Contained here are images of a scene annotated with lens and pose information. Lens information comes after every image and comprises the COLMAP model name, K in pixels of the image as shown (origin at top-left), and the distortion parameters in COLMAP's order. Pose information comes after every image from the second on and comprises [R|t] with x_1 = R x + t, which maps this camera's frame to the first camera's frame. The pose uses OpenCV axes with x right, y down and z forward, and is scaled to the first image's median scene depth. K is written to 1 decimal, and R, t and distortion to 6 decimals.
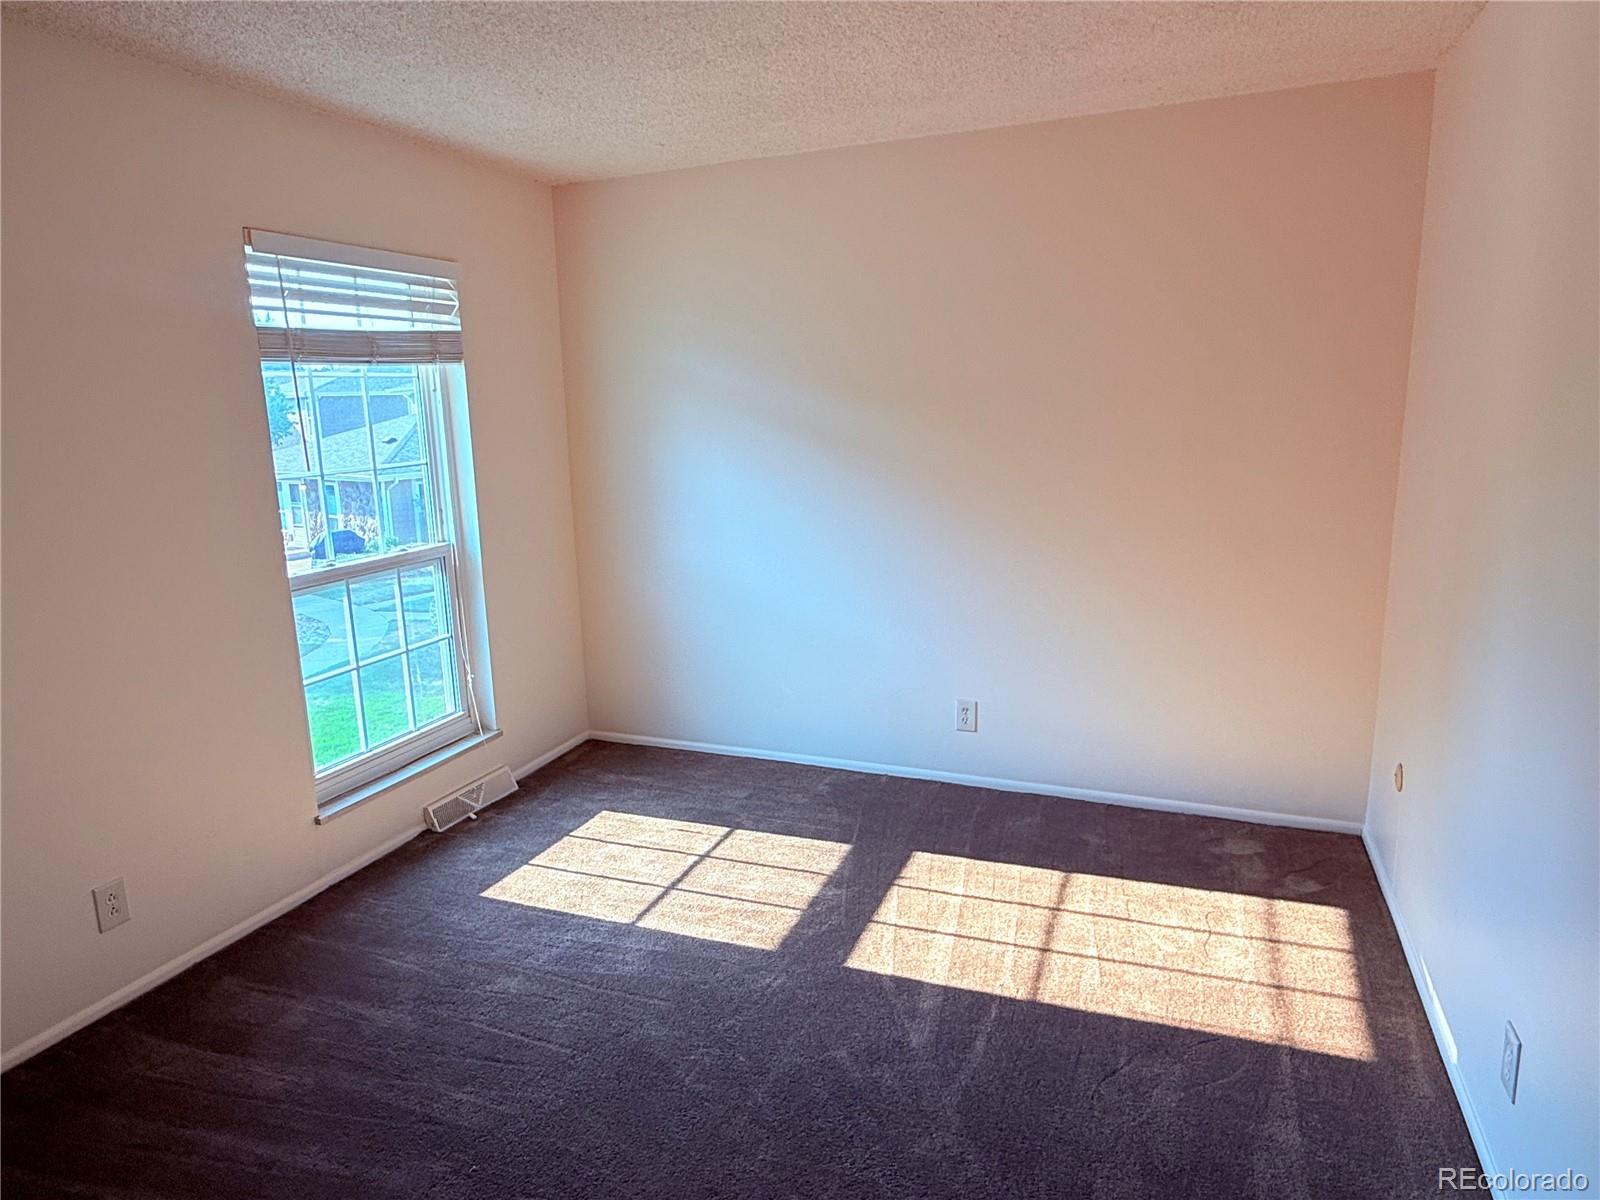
lens RADIAL K [[982.7, 0, 792.9], [0, 982.7, 595.0], [0, 0, 1]] dist [-0.001678, -0.000312]
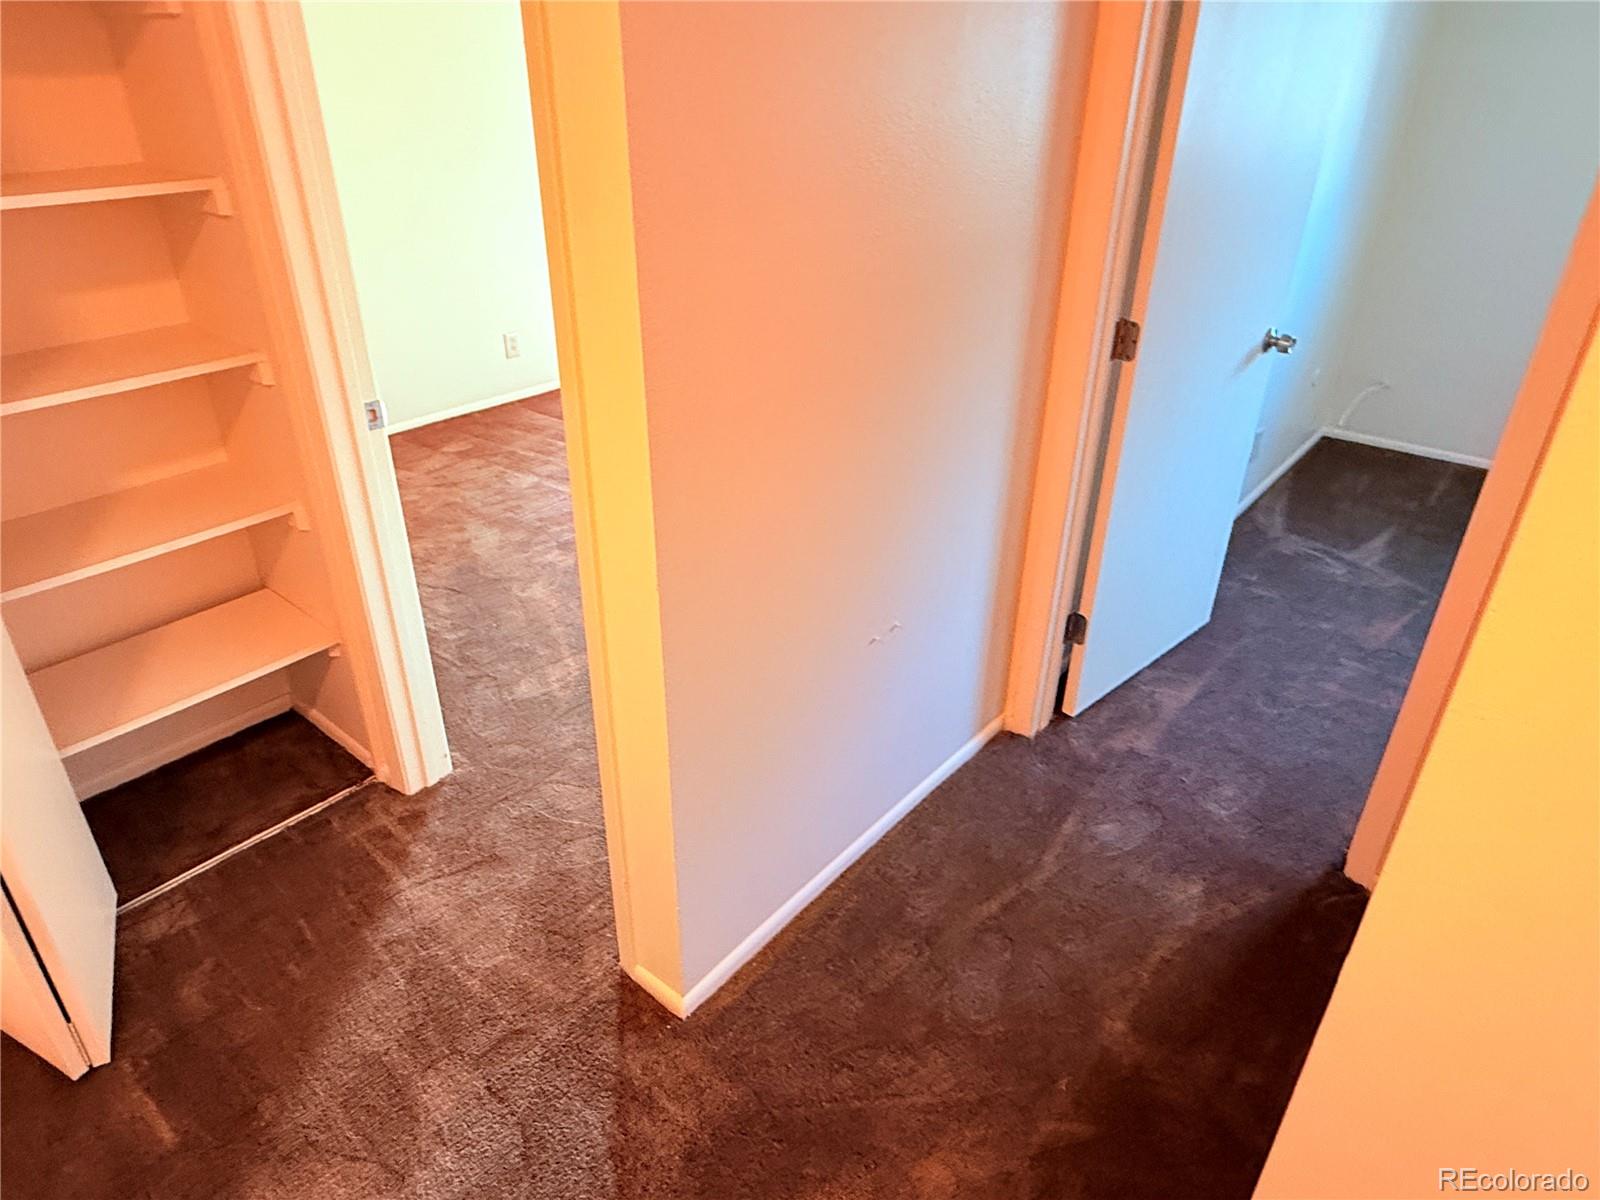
lens RADIAL K [[980.7, 0, 782.1], [0, 980.7, 578.1], [0, 0, 1]] dist [0.004366, 0.002993]
pose [[0.948080, 0.179302, -0.262671, 0.283893], [-0.094577, 0.947511, 0.305415, 0.082936], [0.303645, -0.264715, 0.915273, -0.519546]]
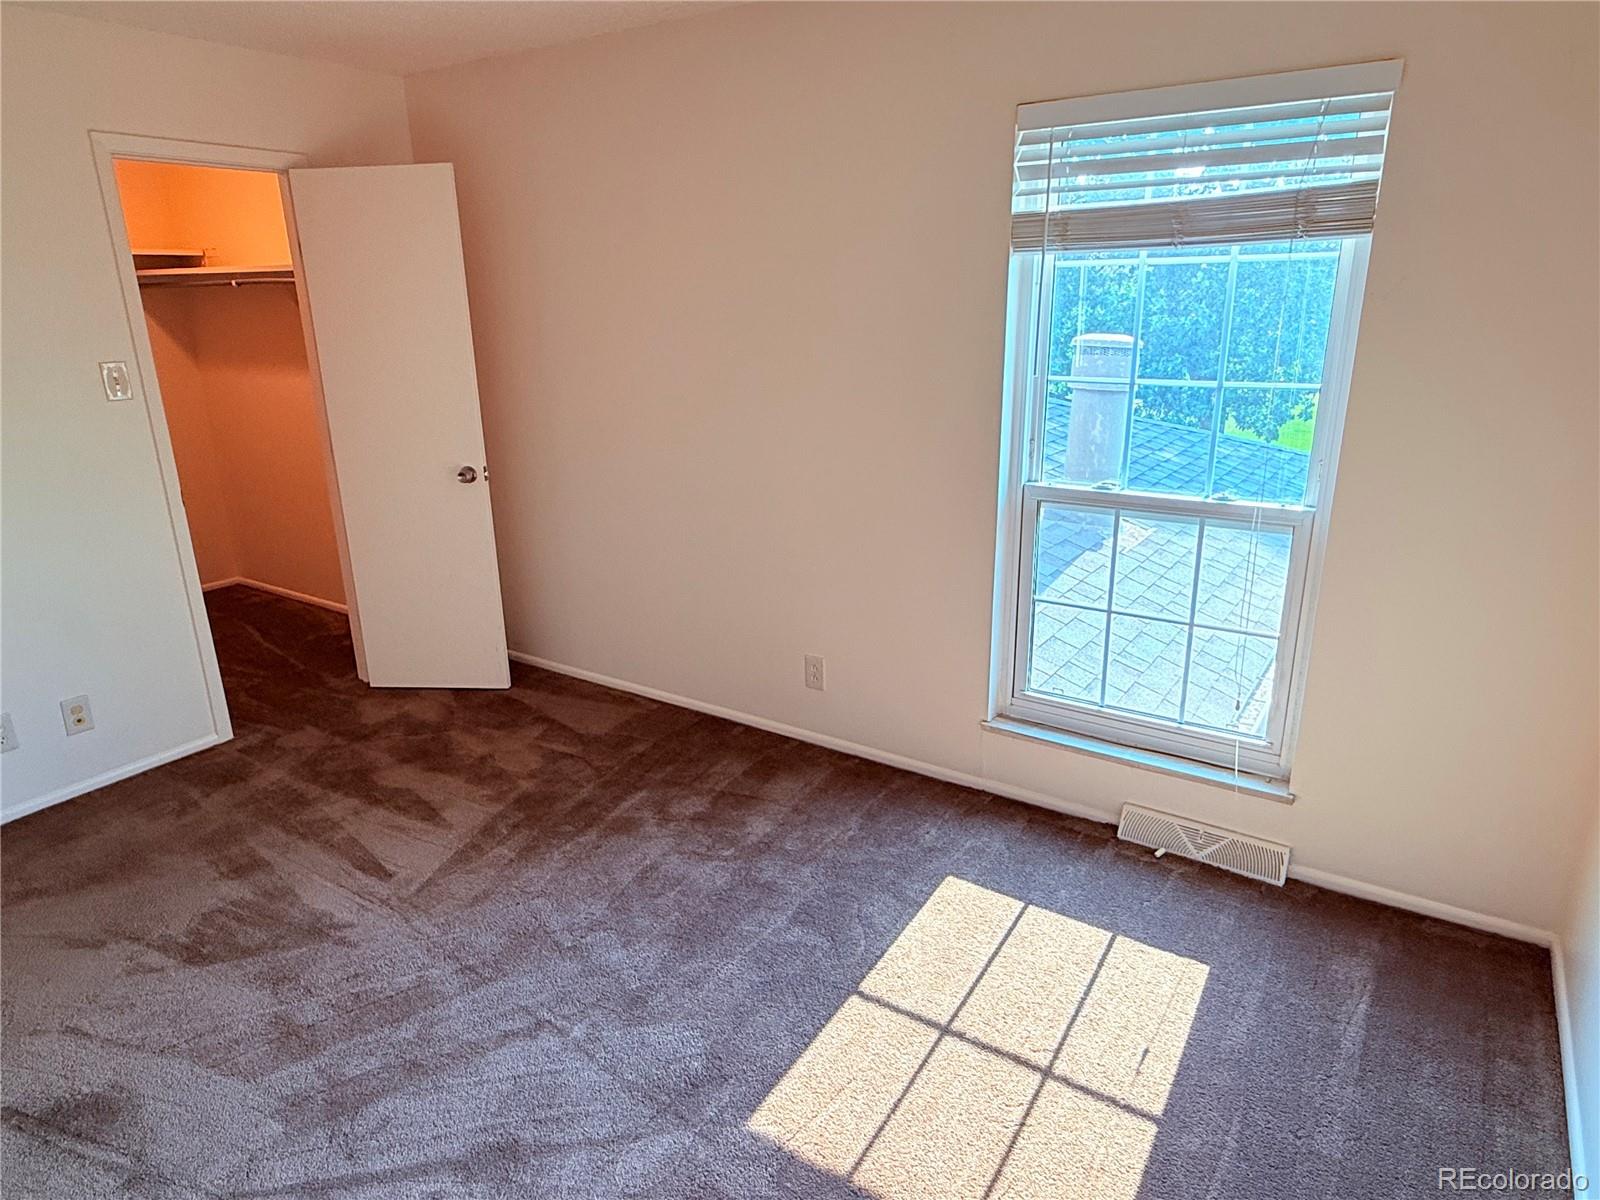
lens RADIAL K [[982.7, 0, 792.9], [0, 982.7, 595.0], [0, 0, 1]] dist [-0.001678, -0.000312]
pose [[-0.202493, 0.317898, -0.926249, 0.403015], [-0.173108, 0.919329, 0.353367, -0.192857], [0.963862, 0.231896, -0.131127, 0.827111]]
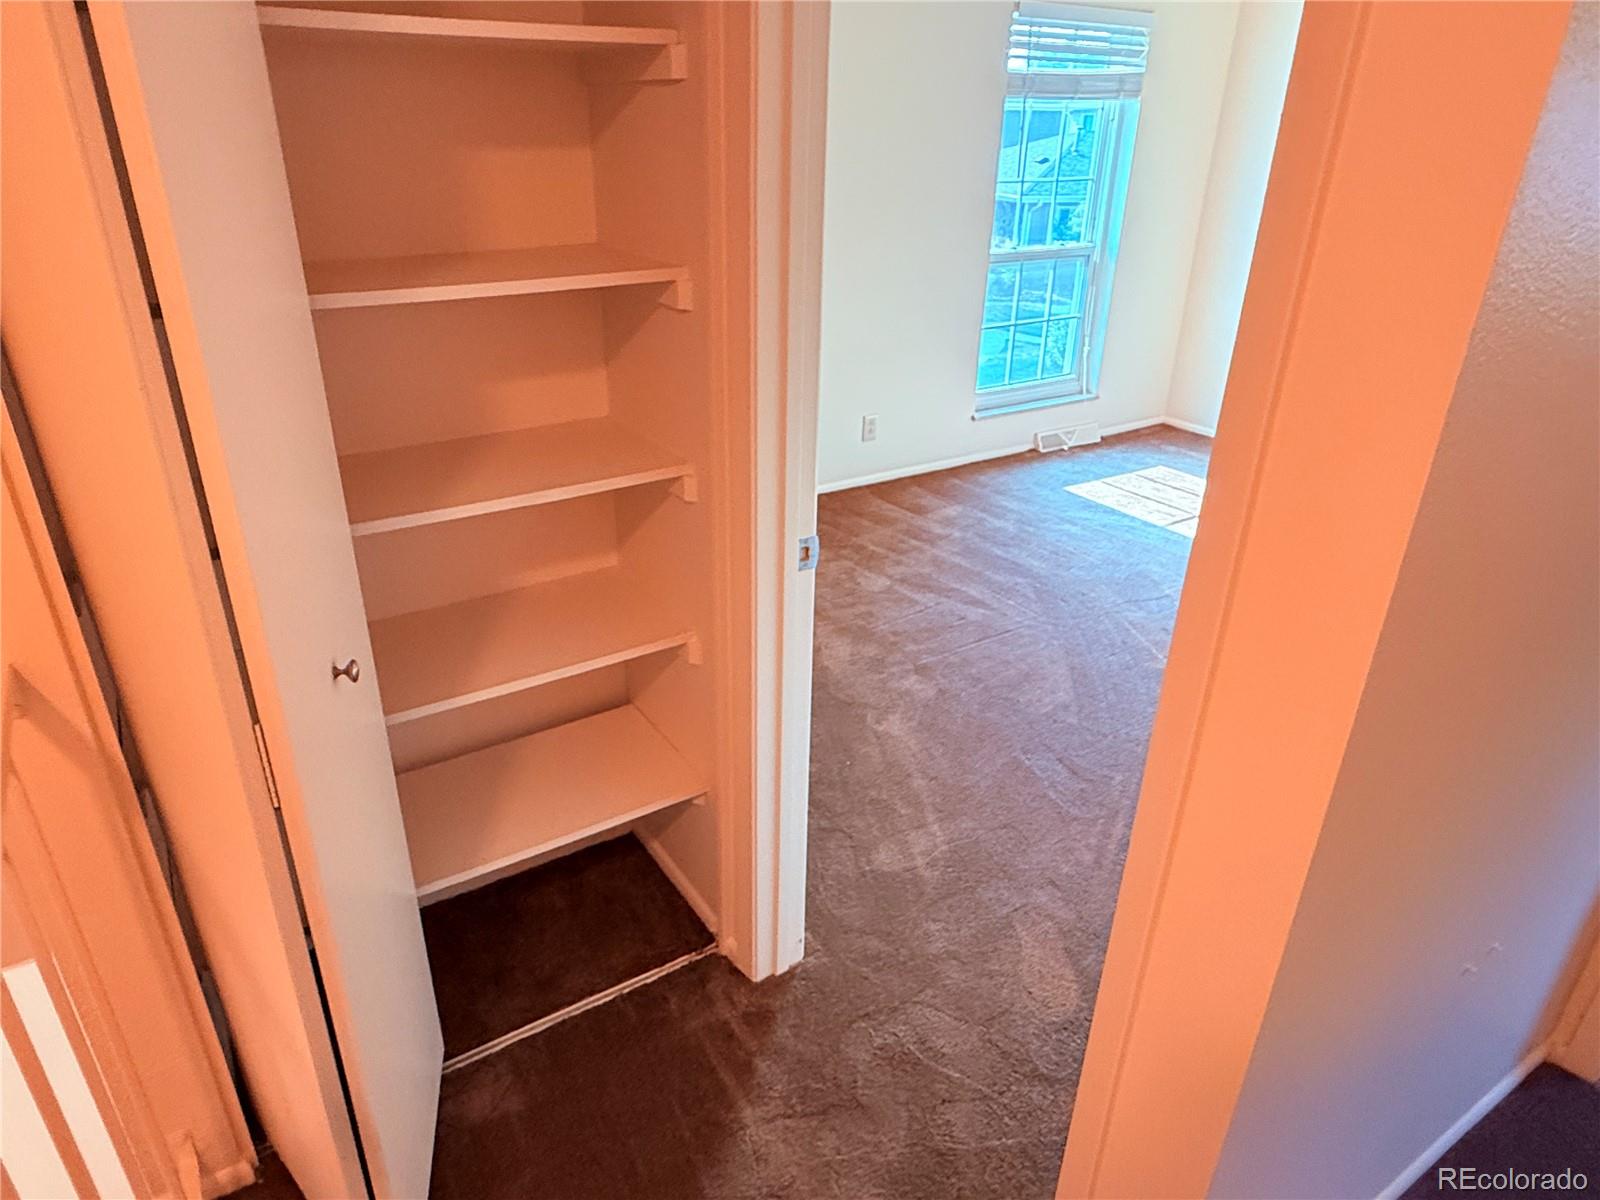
lens RADIAL K [[982.7, 0, 792.9], [0, 982.7, 595.0], [0, 0, 1]] dist [-0.001678, -0.000312]
pose [[0.817577, 0.285657, -0.499968, 0.129509], [-0.150240, 0.944022, 0.293685, 0.072078], [0.555874, -0.164994, 0.814728, -0.434305]]
